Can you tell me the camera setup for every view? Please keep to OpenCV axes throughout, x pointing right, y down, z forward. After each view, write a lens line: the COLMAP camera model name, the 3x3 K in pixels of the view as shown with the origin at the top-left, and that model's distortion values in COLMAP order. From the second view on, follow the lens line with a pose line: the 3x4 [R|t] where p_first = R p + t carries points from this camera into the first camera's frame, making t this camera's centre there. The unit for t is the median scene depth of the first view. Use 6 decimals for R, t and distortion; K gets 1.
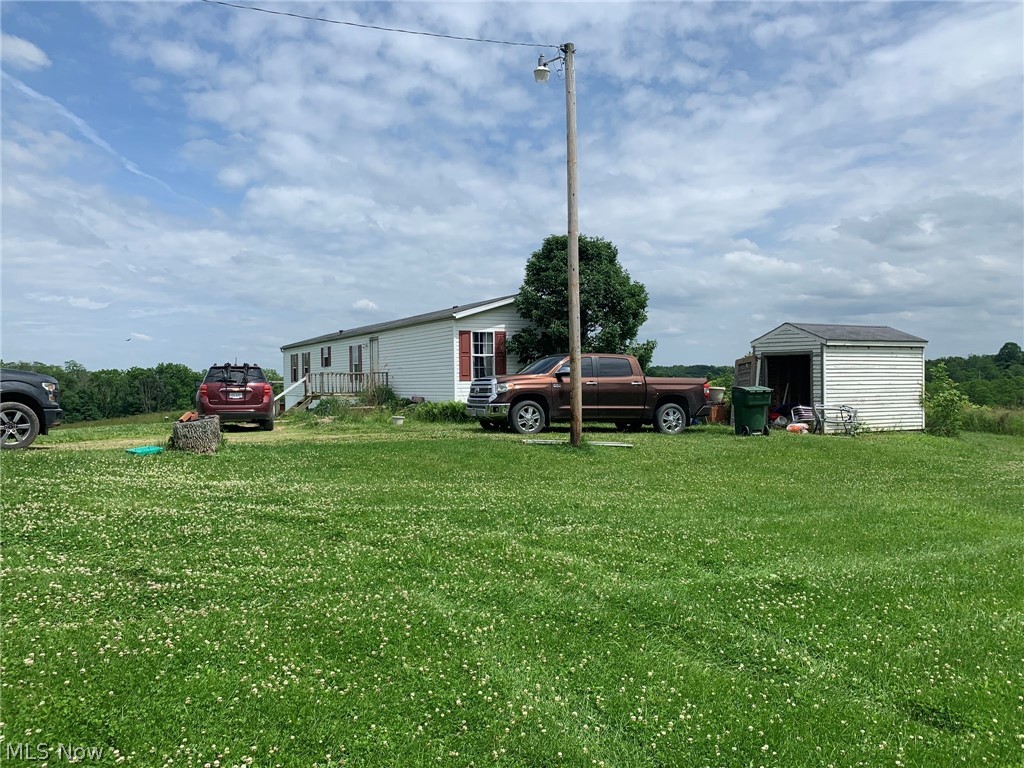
lens RADIAL K [[770.8, 0, 496.9], [0, 770.8, 381.9], [0, 0, 1]] dist [0.039969, -0.044099]
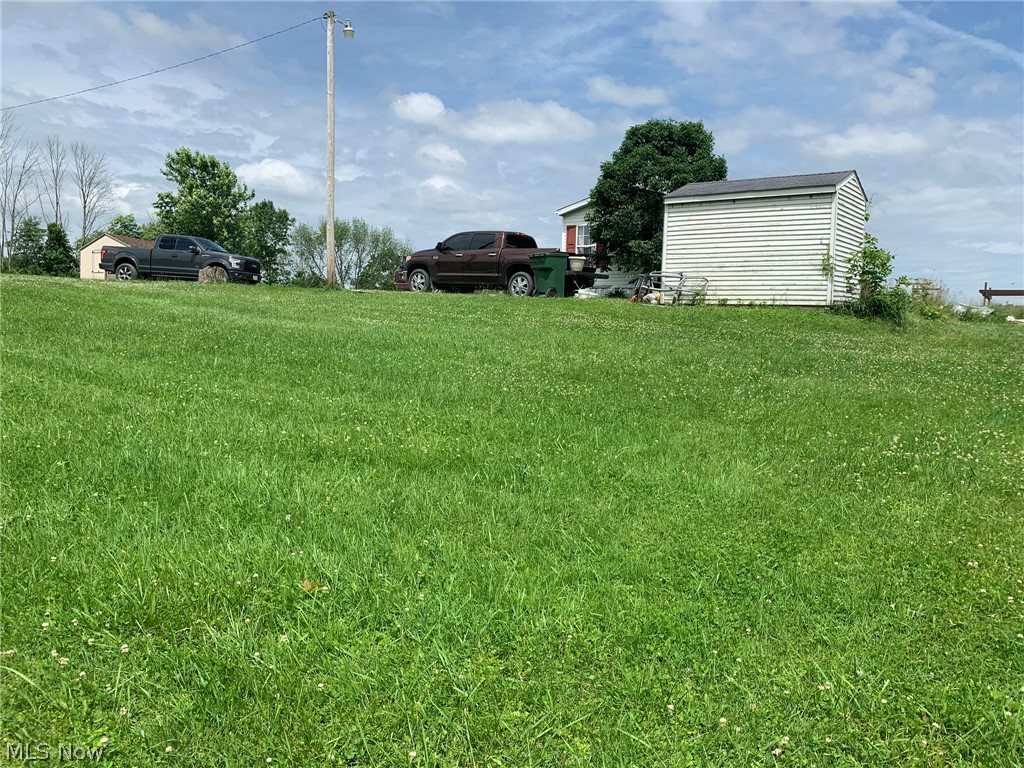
lens RADIAL K [[780.8, 0, 512.0], [0, 780.8, 384.0], [0, 0, 1]] dist [0.037514, -0.055448]
pose [[0.494521, 0.090759, -0.864414, 1.059192], [-0.032267, 0.995765, 0.086090, 0.081371], [0.868567, -0.014681, 0.495355, 0.364976]]
